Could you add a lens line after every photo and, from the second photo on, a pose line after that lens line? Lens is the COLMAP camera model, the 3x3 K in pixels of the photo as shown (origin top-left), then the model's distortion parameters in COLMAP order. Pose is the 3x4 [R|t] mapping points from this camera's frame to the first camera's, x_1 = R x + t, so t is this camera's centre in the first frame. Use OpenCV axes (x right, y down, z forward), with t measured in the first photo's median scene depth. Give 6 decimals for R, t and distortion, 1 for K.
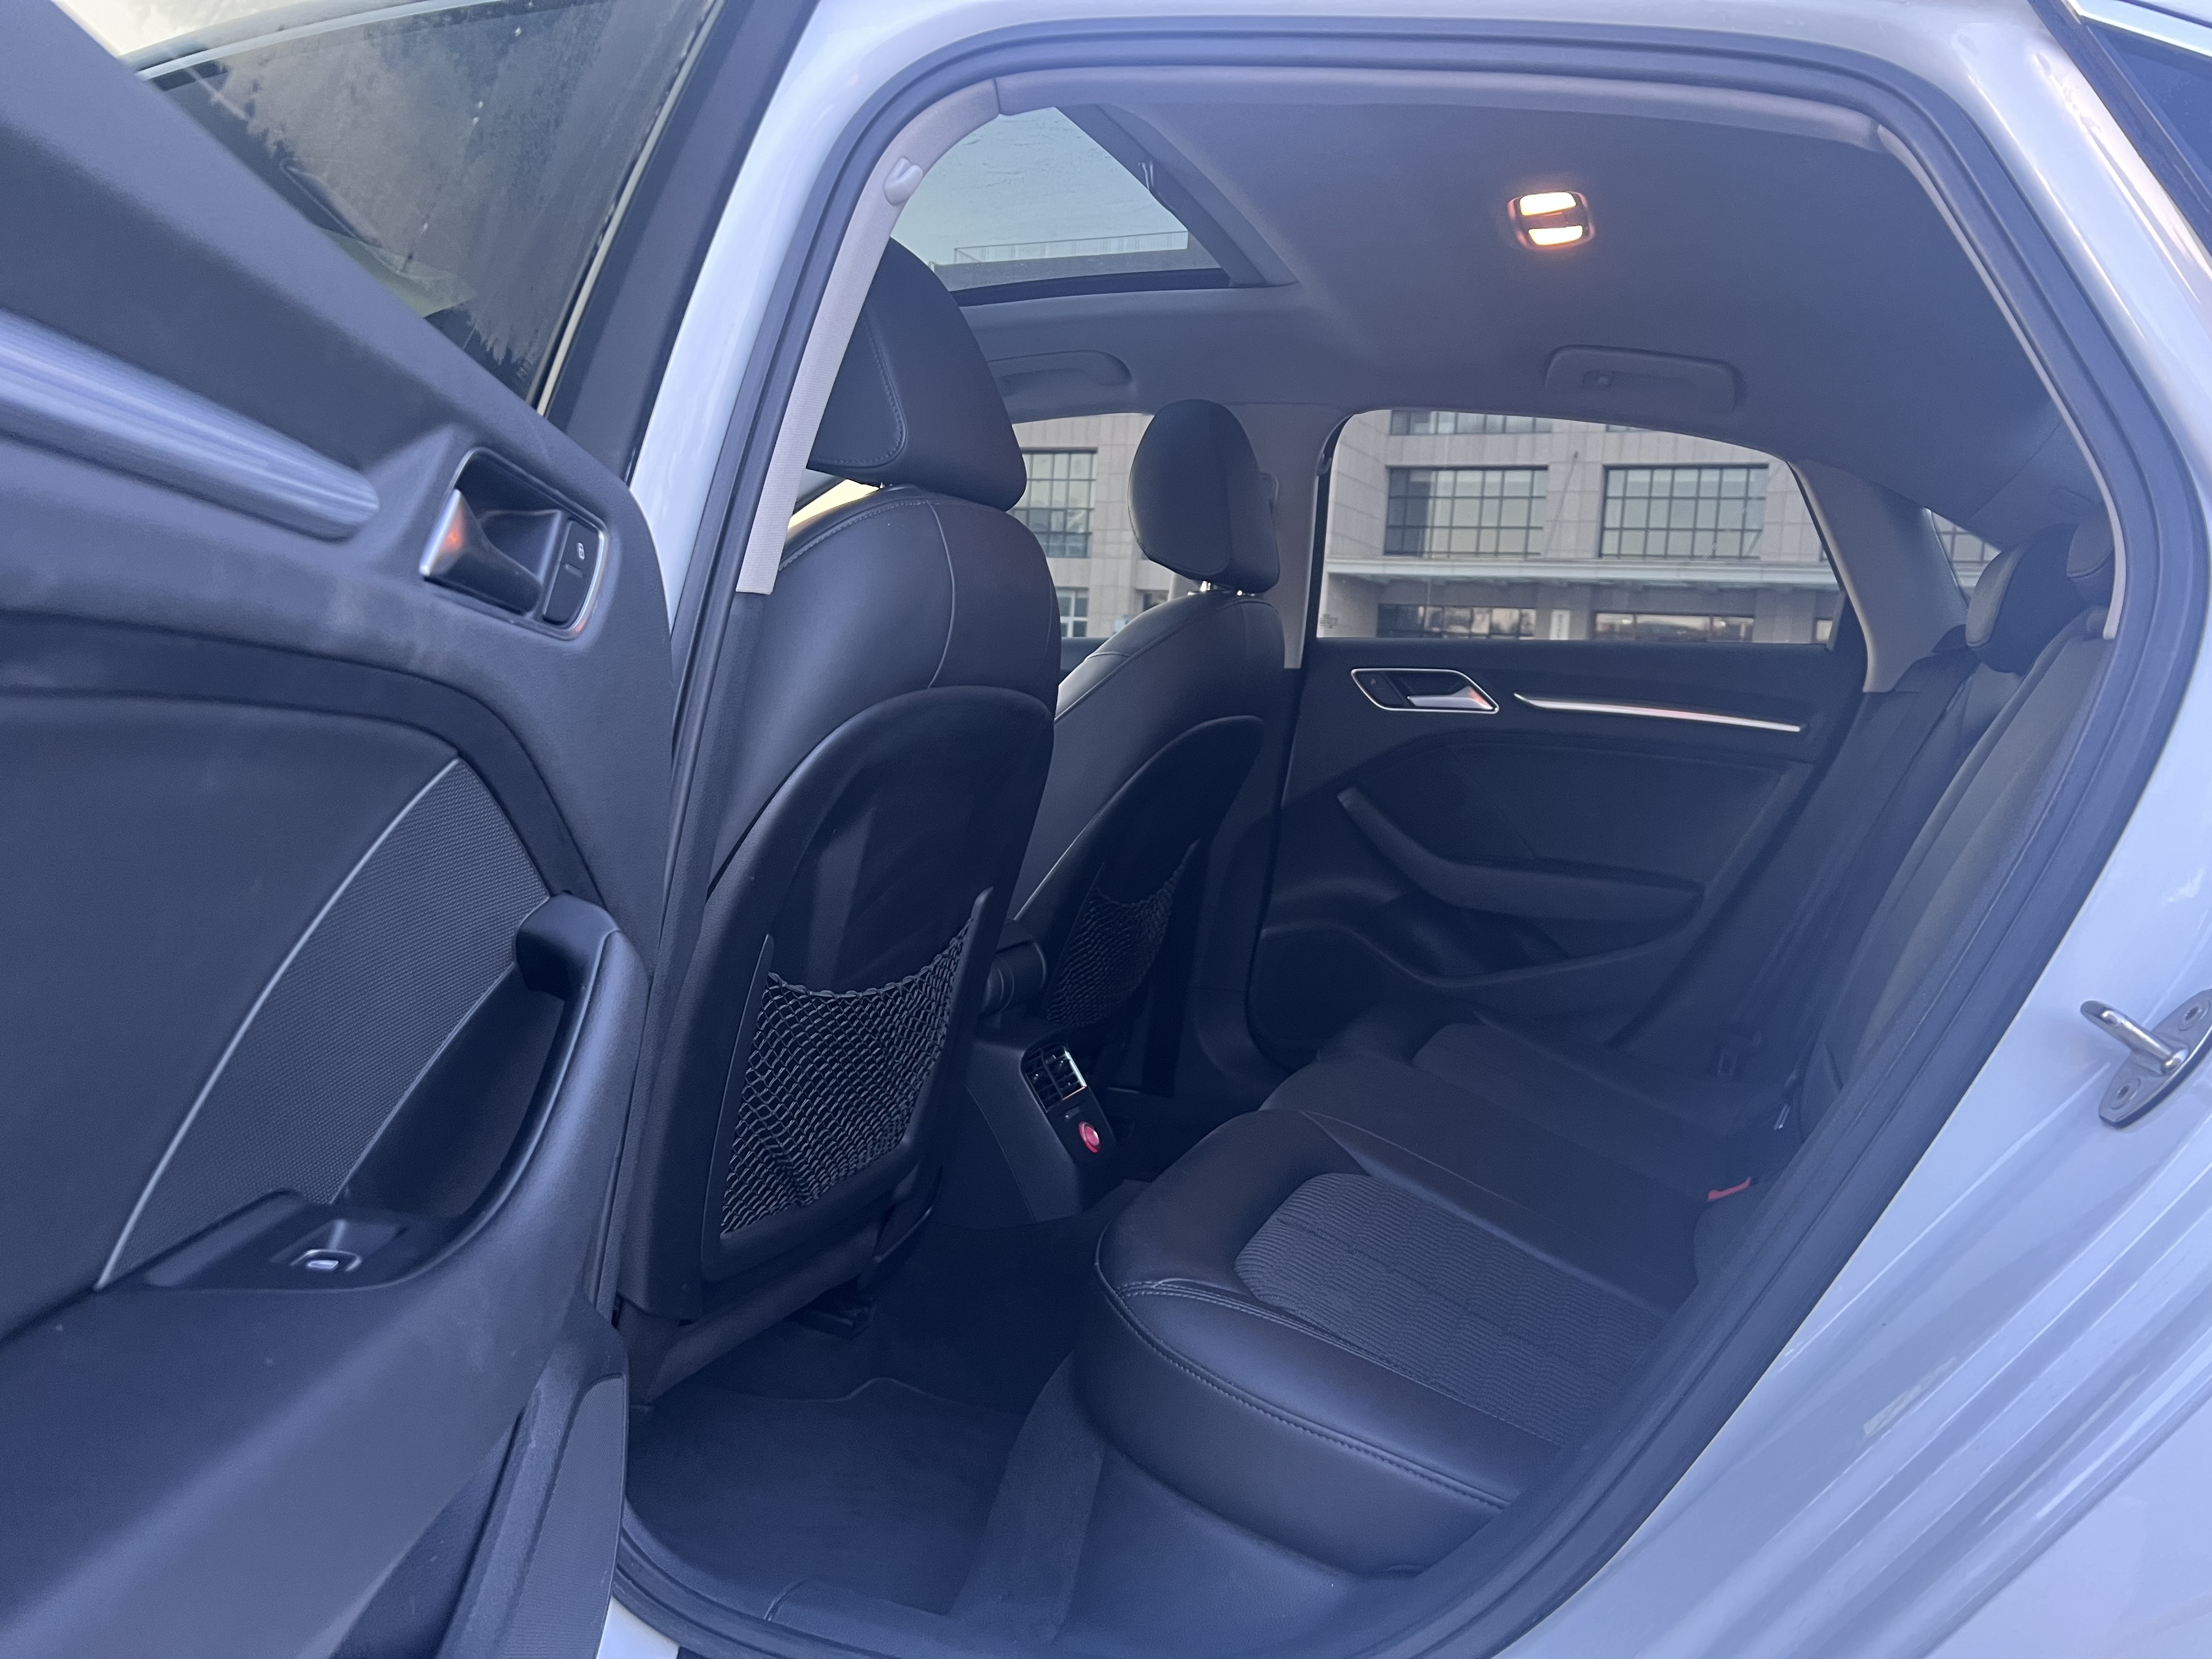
lens RADIAL K [[1634.6, 0, 1092.1], [0, 1634.6, 829.8], [0, 0, 1]] dist [0.029831, -0.015276]
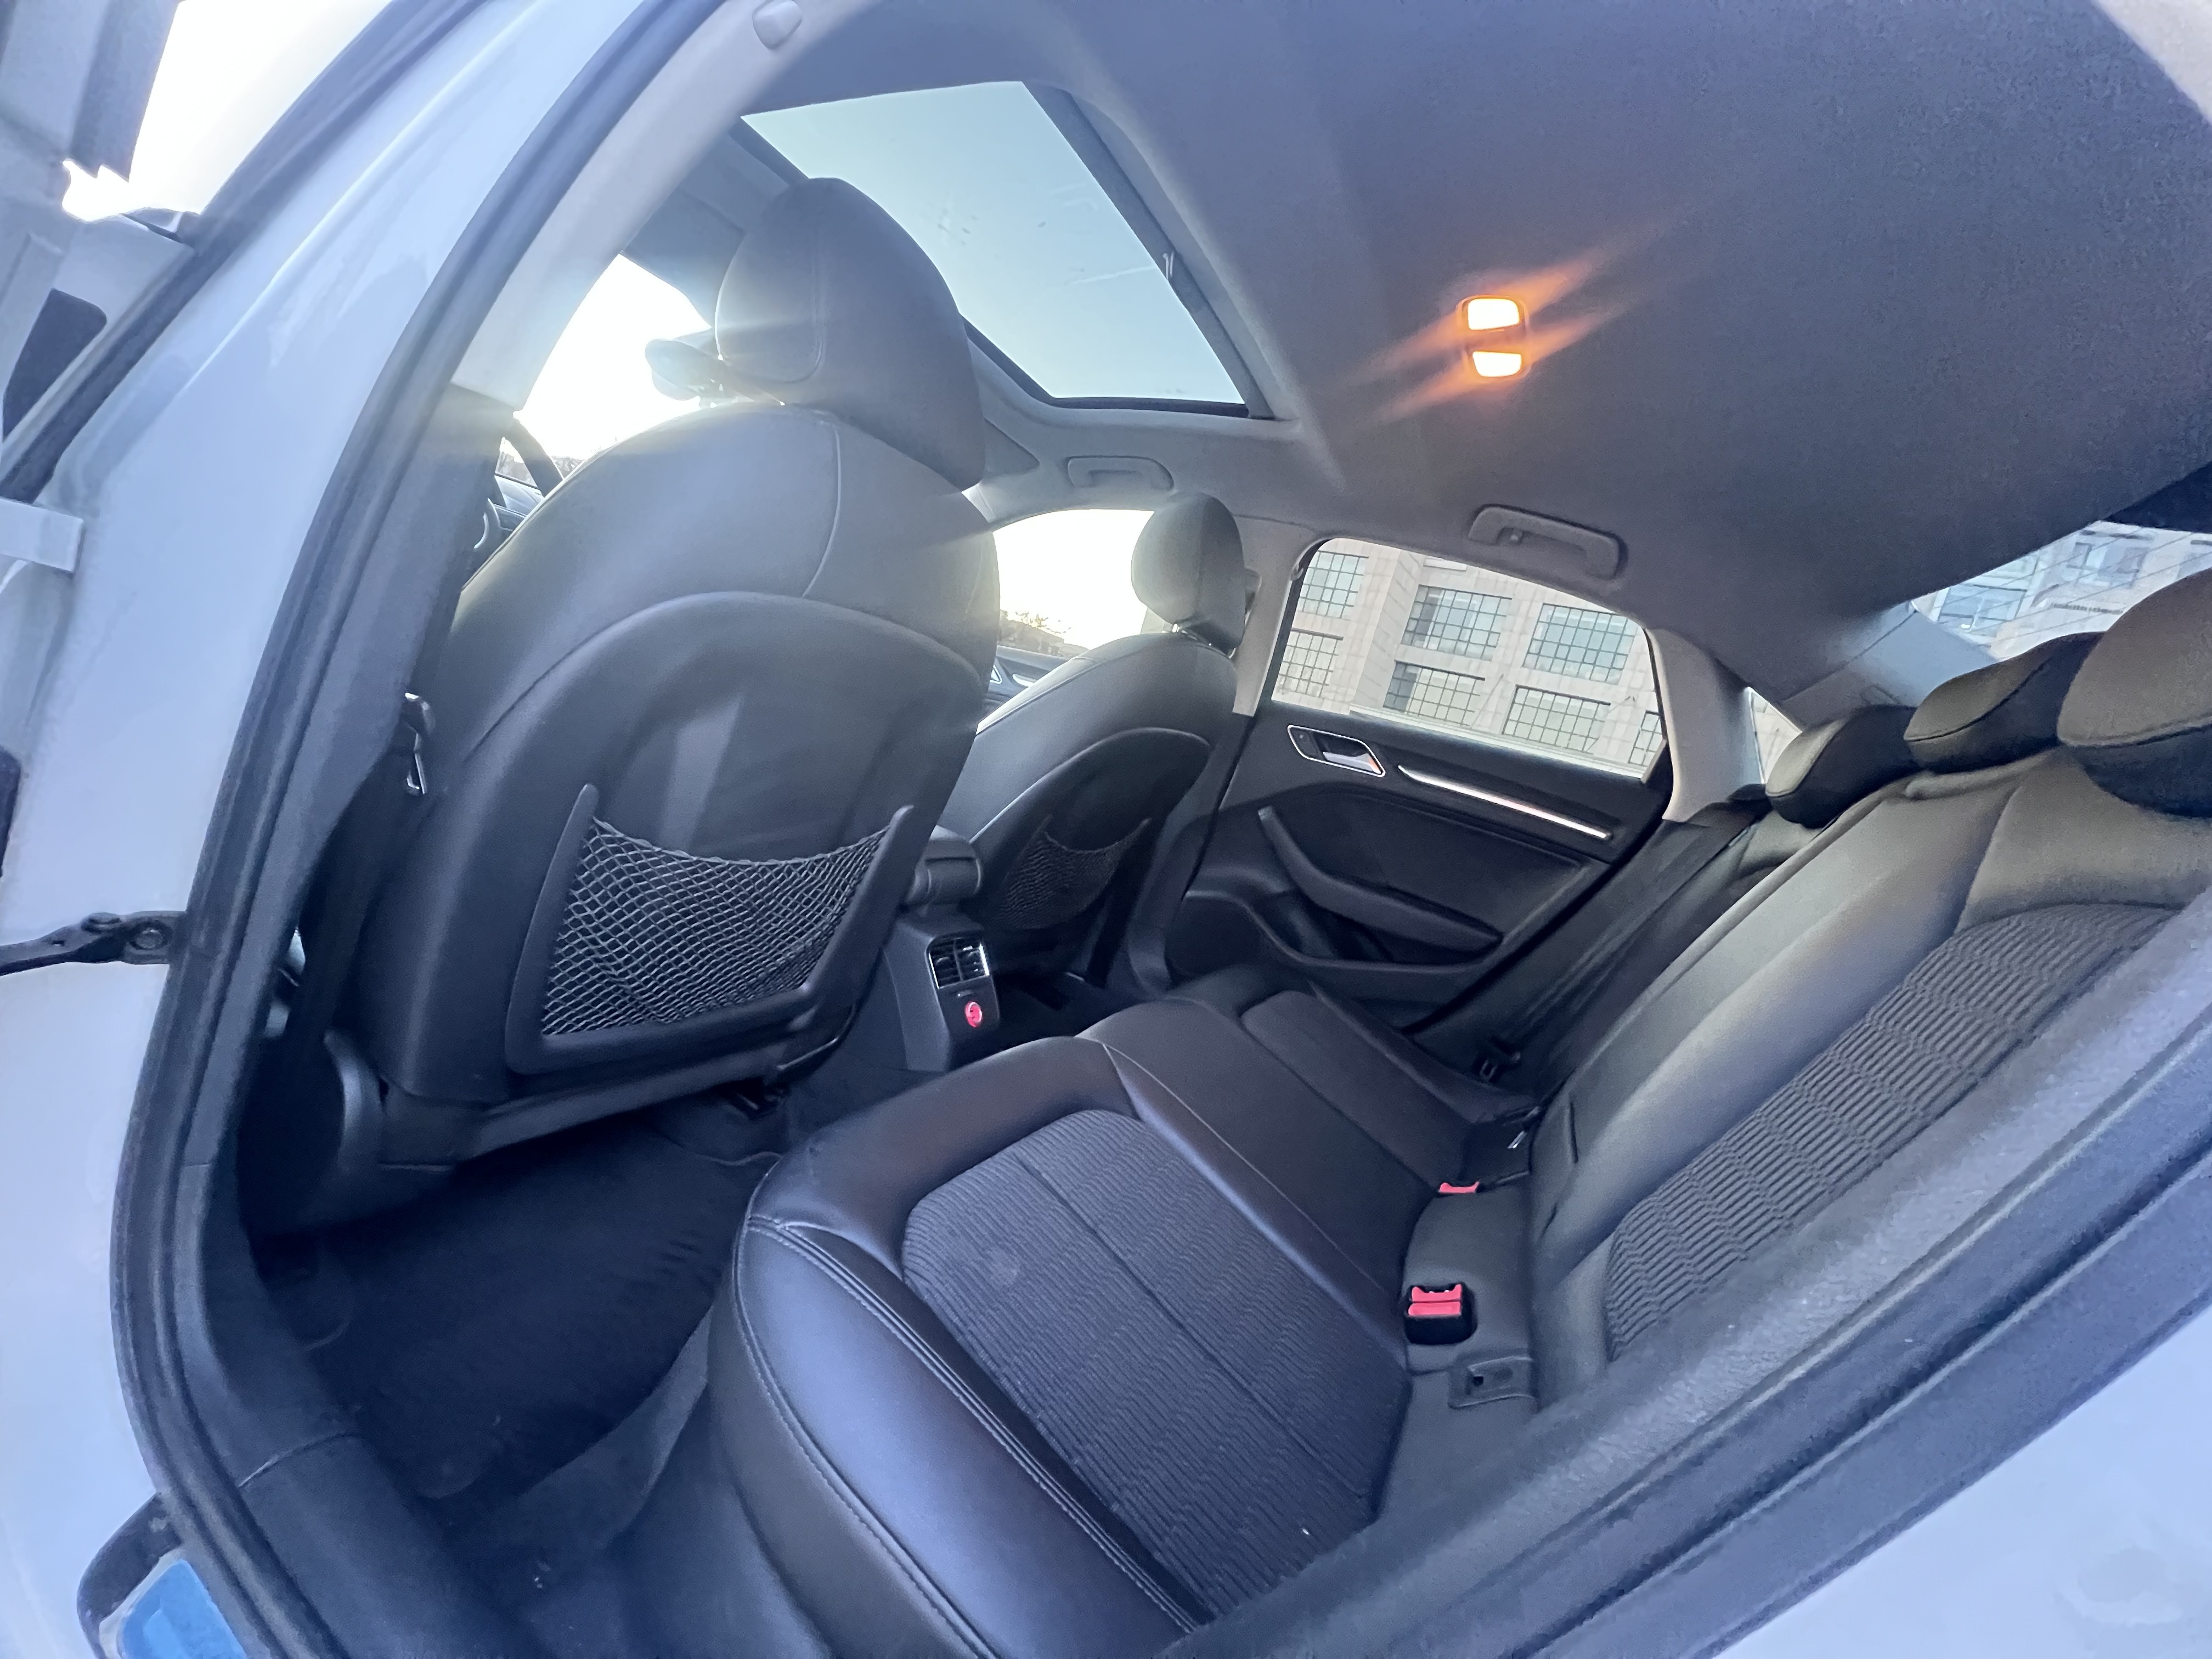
lens RADIAL K [[879.1, 0, 1090.3], [0, 879.1, 822.9], [0, 0, 1]] dist [-0.003769, 0.000101]
pose [[0.968757, 0.223463, -0.107587, 0.116311], [-0.221564, 0.974701, 0.029439, -0.001105], [0.111444, -0.004682, 0.993760, 0.284769]]
